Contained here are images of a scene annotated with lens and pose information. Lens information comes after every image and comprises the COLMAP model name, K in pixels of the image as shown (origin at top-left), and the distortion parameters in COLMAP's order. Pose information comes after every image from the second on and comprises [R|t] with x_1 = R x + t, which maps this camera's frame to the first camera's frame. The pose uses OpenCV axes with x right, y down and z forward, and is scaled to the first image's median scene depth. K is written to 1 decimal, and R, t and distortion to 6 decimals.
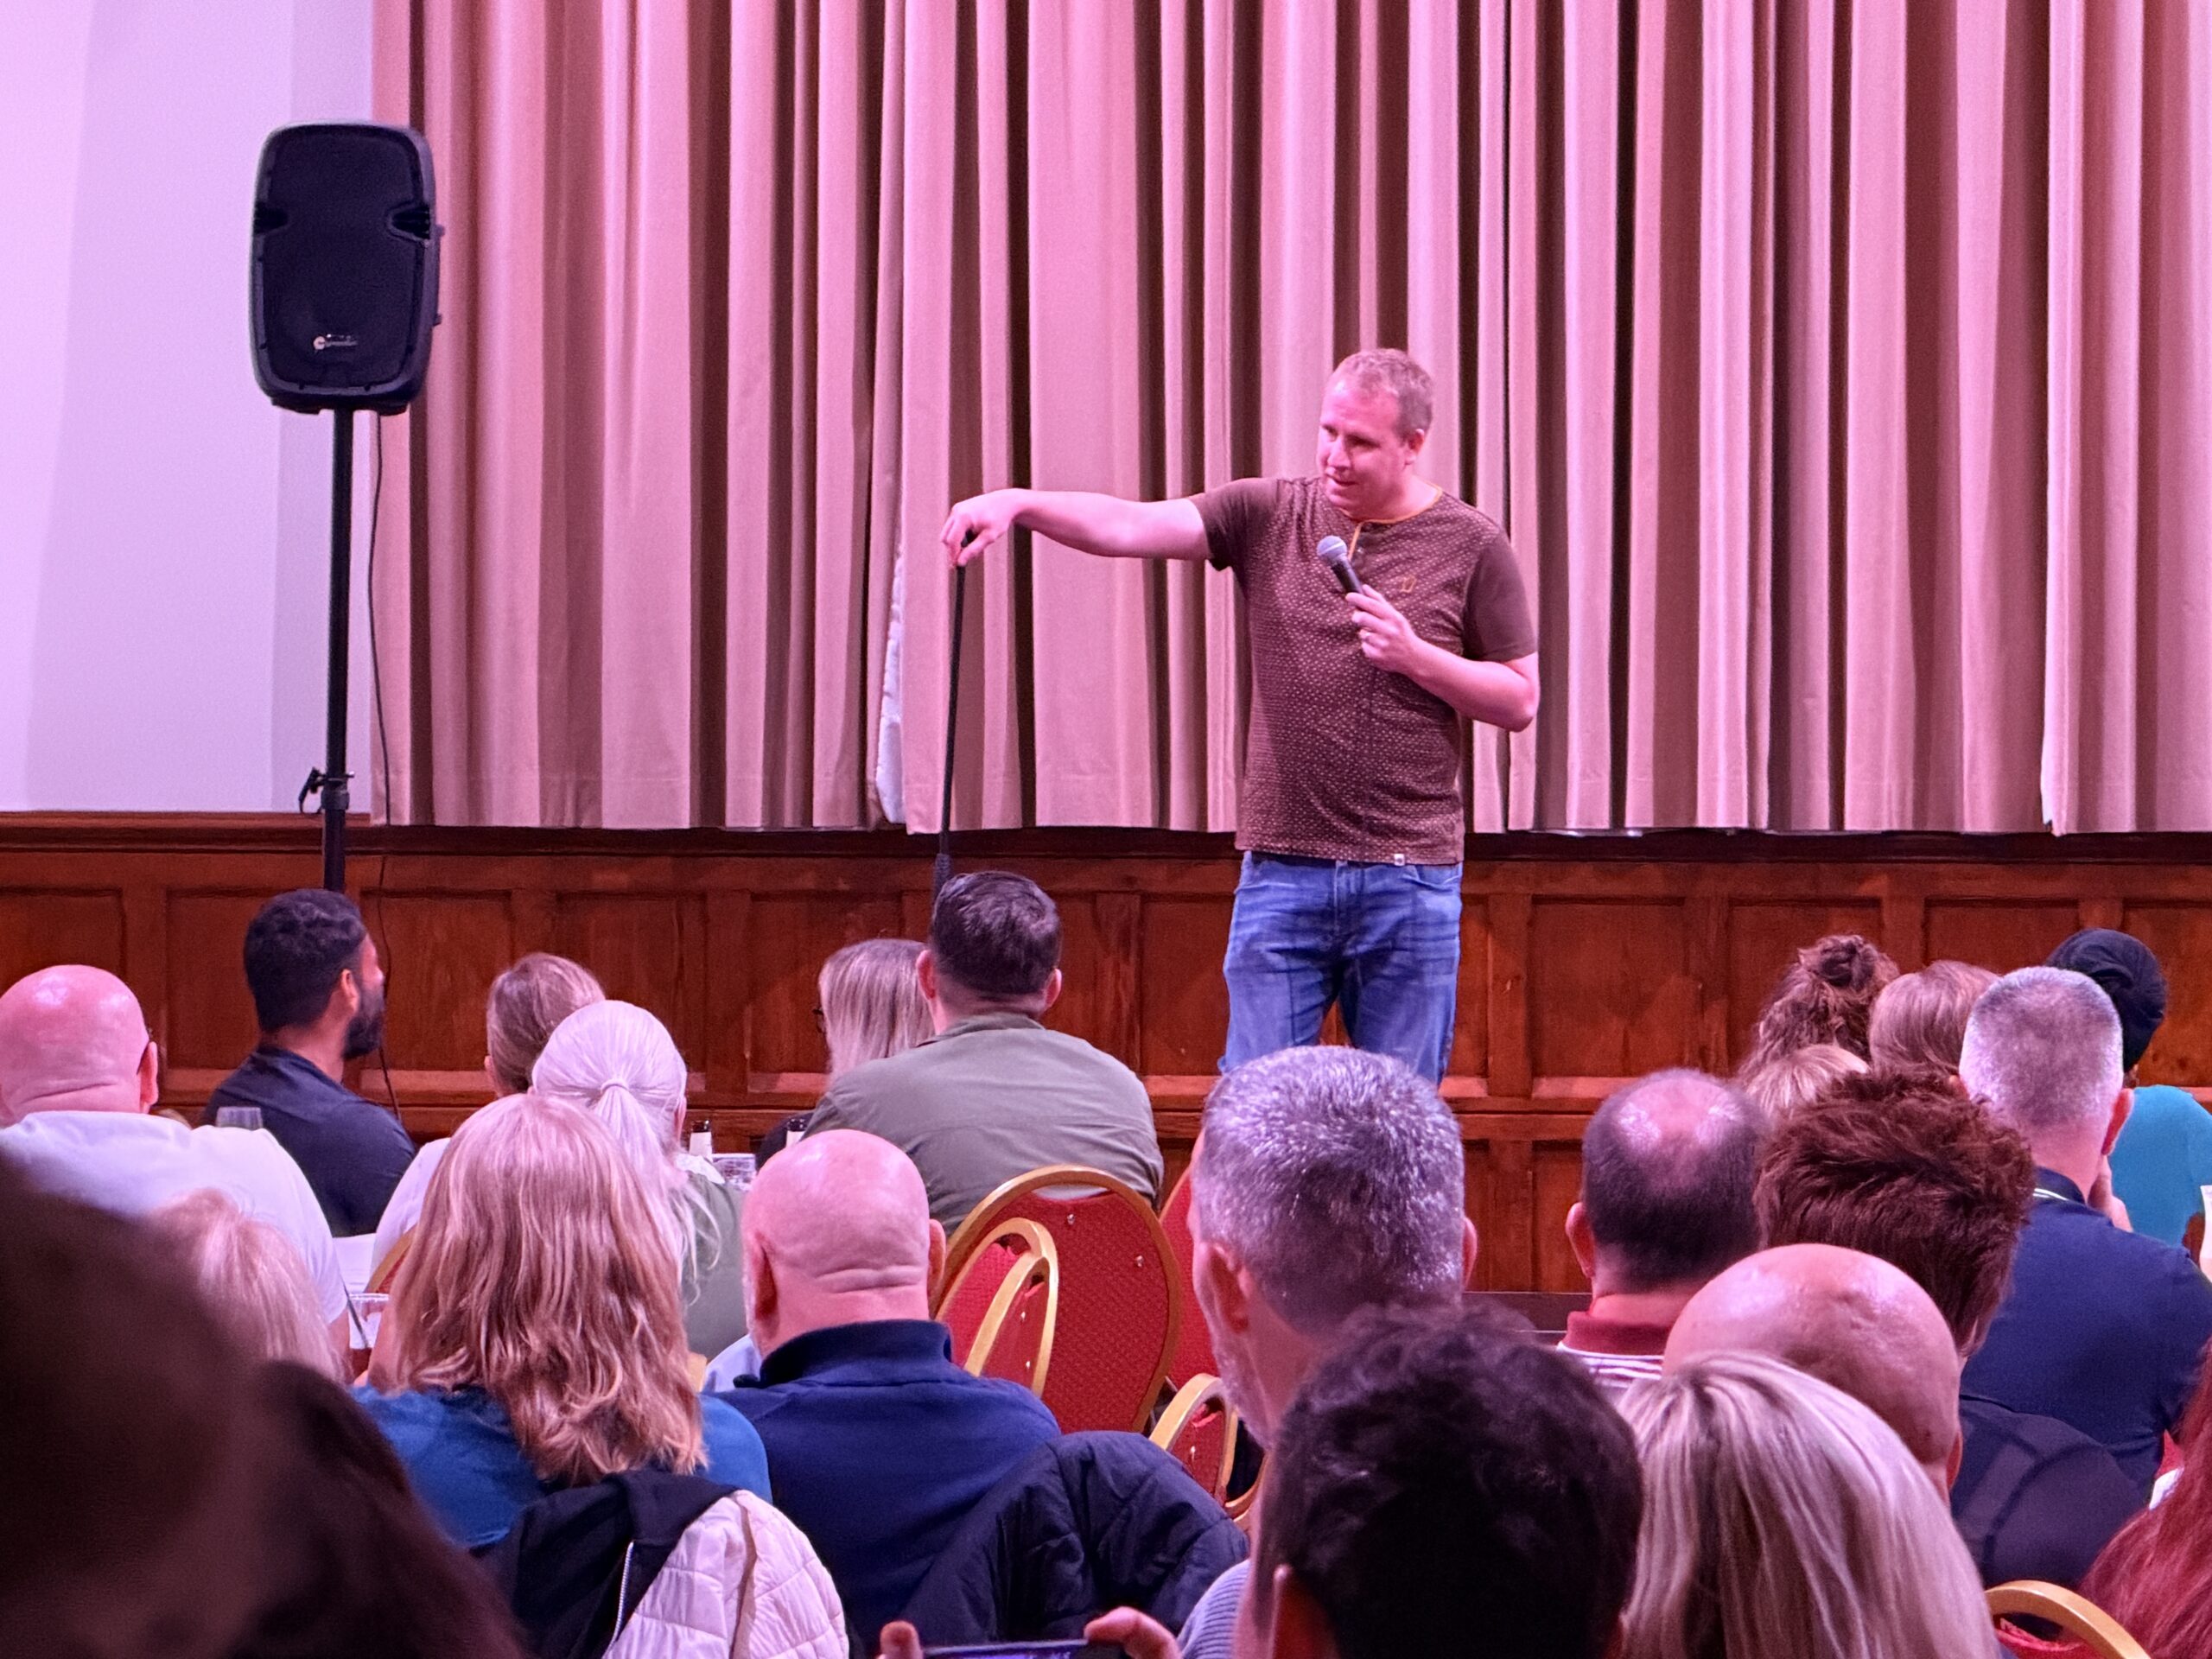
lens RADIAL K [[9956.9, 0, 1106.0], [0, 9956.9, 833.6], [0, 0, 1]] dist [0.746503, 0.000000]
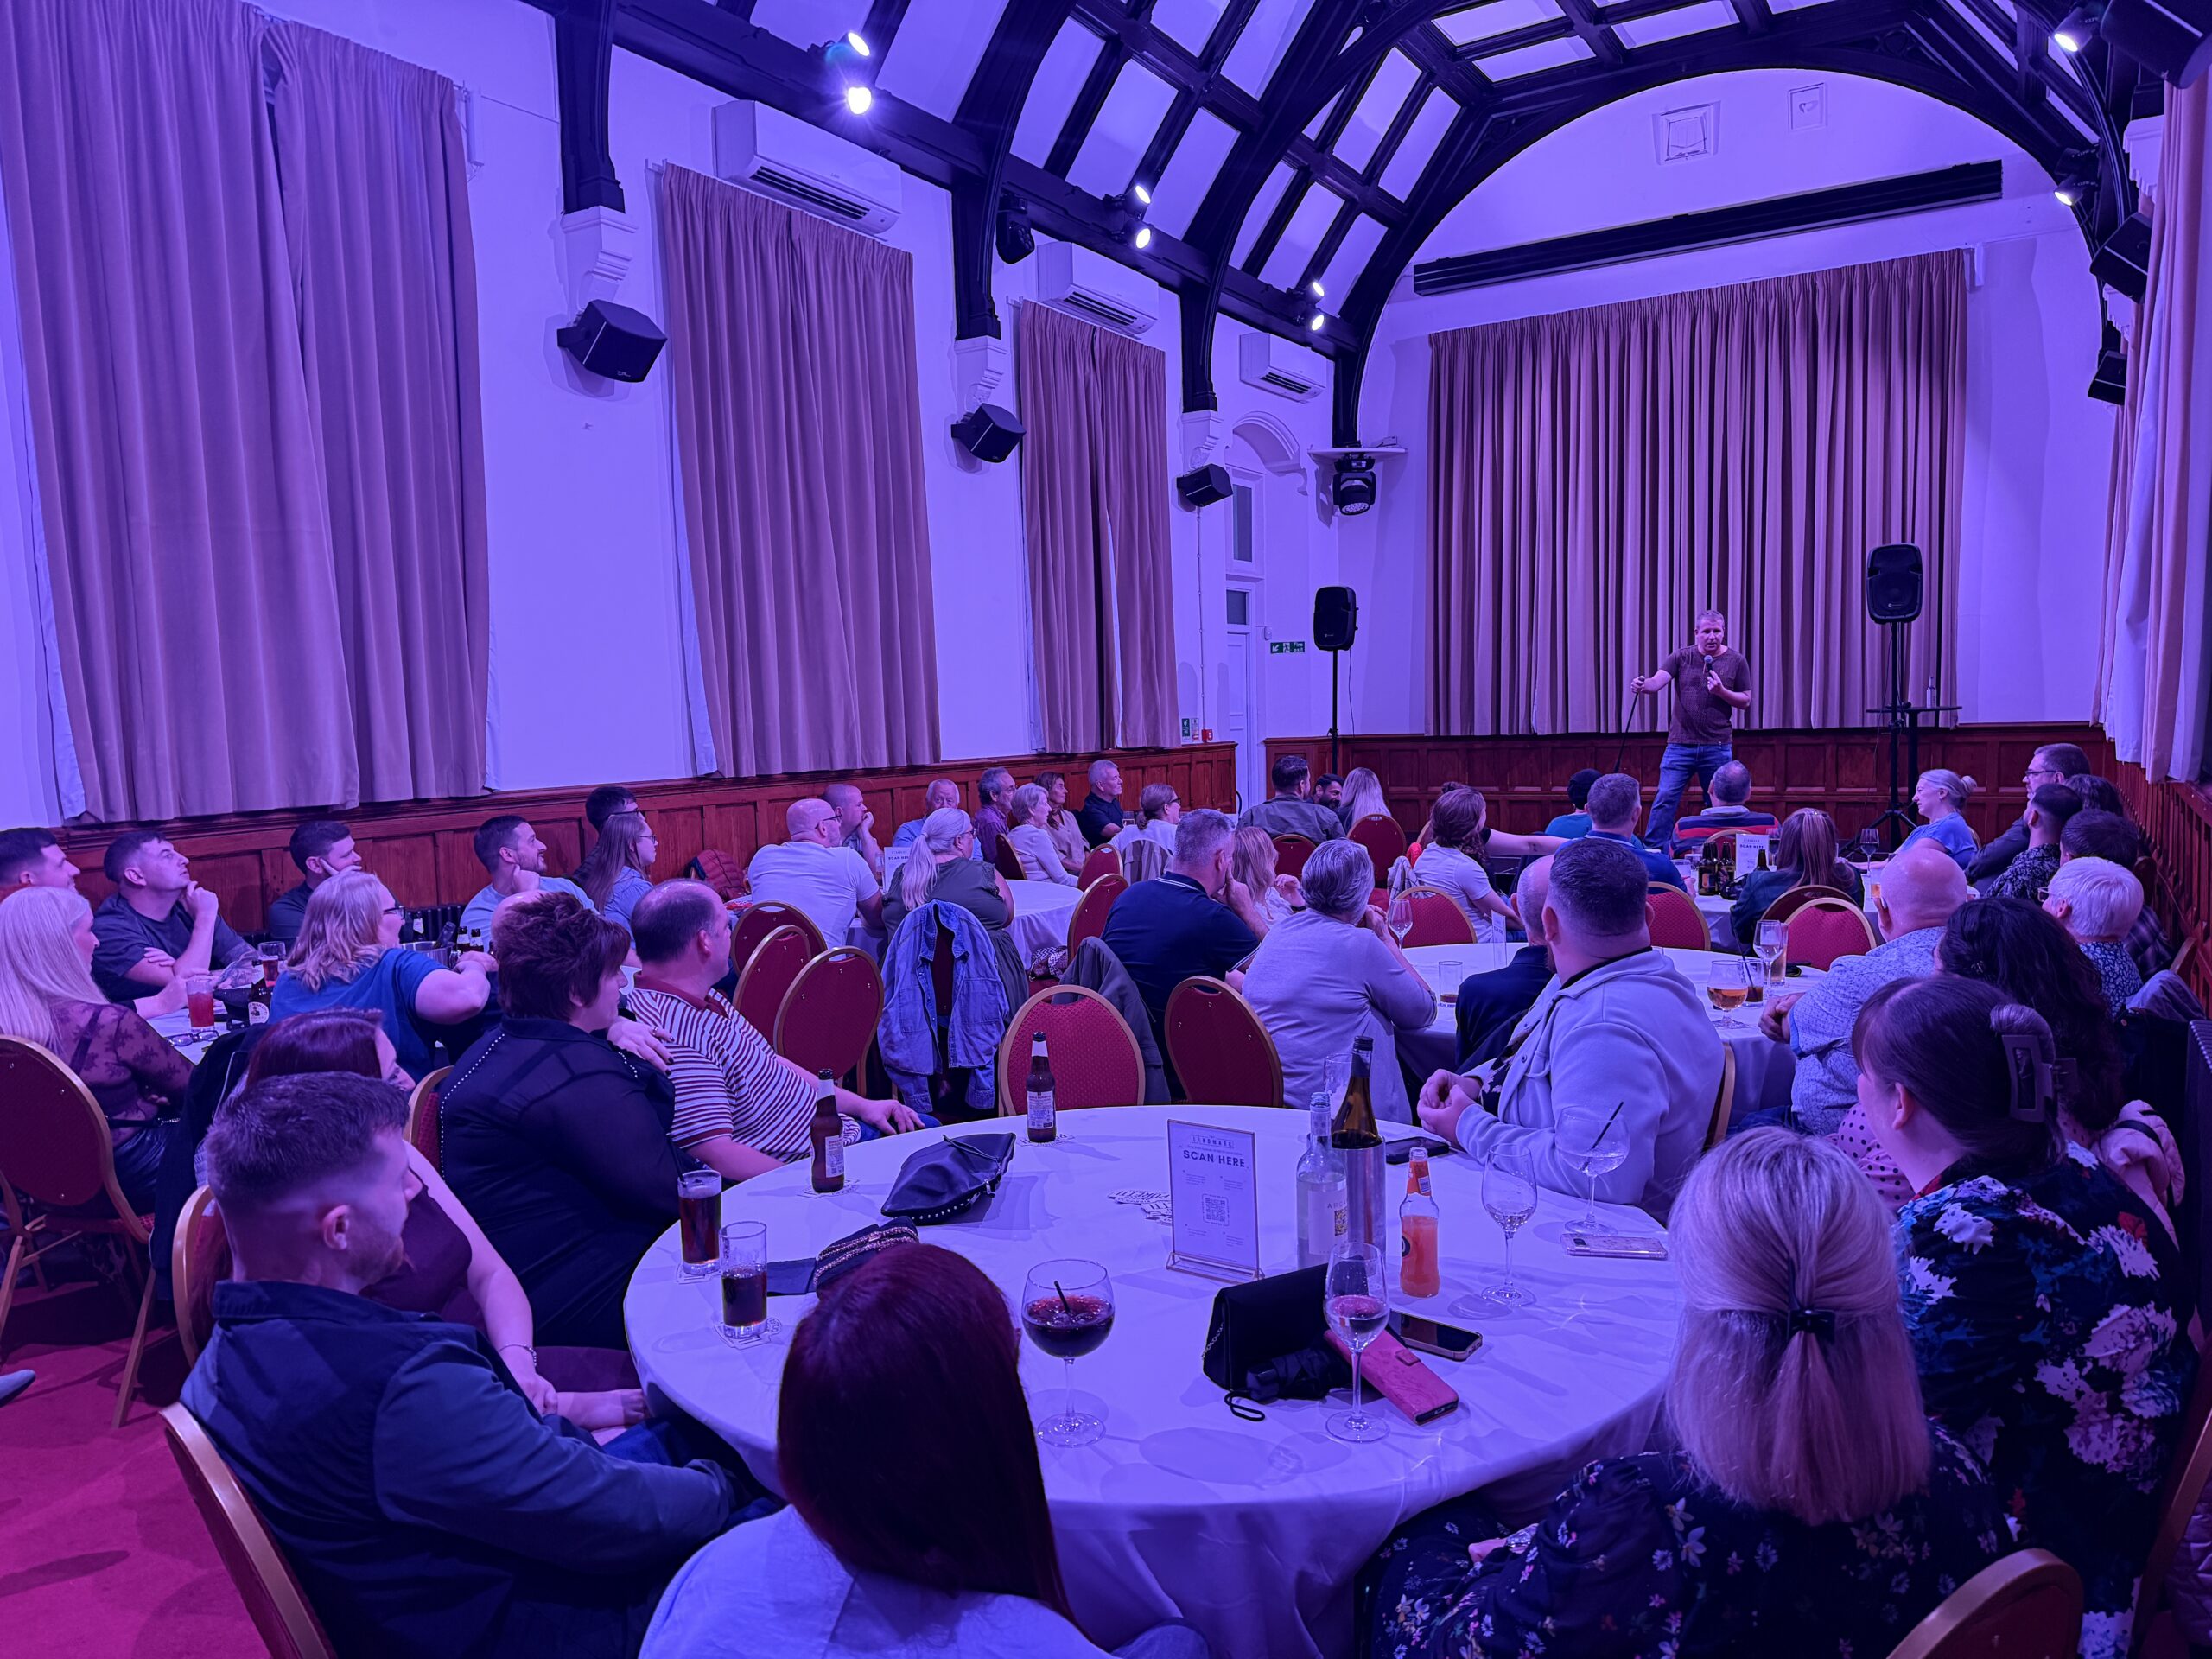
lens RADIAL K [[1509.6, 0, 1106.5], [0, 1509.6, 839.3], [0, 0, 1]] dist [0.048871, -0.024218]
pose [[0.876359, 0.010888, -0.481536, 0.142776], [0.024344, 0.997465, 0.066859, -0.003698], [0.481043, -0.070315, 0.873873, 0.288526]]
